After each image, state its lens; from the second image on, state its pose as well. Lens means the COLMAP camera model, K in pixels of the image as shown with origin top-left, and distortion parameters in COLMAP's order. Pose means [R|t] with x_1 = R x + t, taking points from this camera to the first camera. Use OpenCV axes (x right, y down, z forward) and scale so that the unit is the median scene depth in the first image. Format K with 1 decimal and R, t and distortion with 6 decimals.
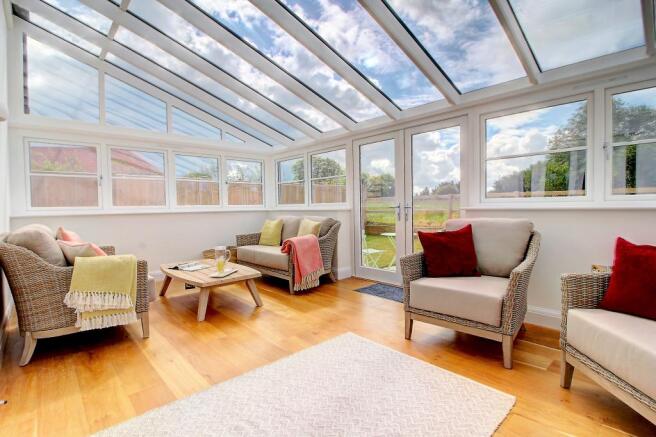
lens RADIAL K [[313.8, 0, 325.7], [0, 313.8, 217.9], [0, 0, 1]] dist [-0.005576, -0.003810]
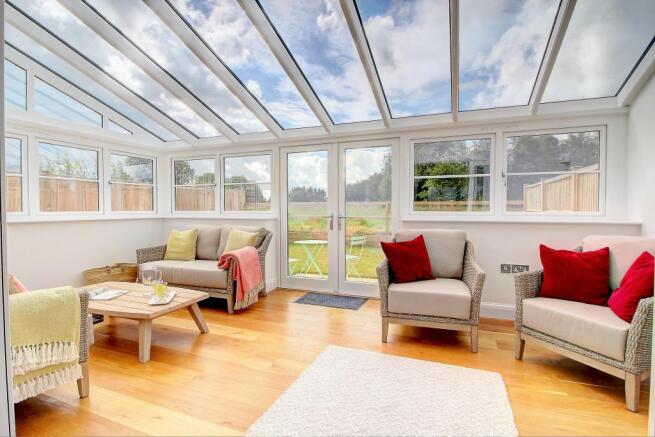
lens RADIAL K [[322.3, 0, 332.0], [0, 322.3, 216.2], [0, 0, 1]] dist [-0.004017, -0.004106]
pose [[0.904551, 0.006197, 0.426320, -0.274446], [0.002032, 0.999820, -0.018844, -0.020667], [-0.426360, 0.017911, 0.904376, 0.044956]]
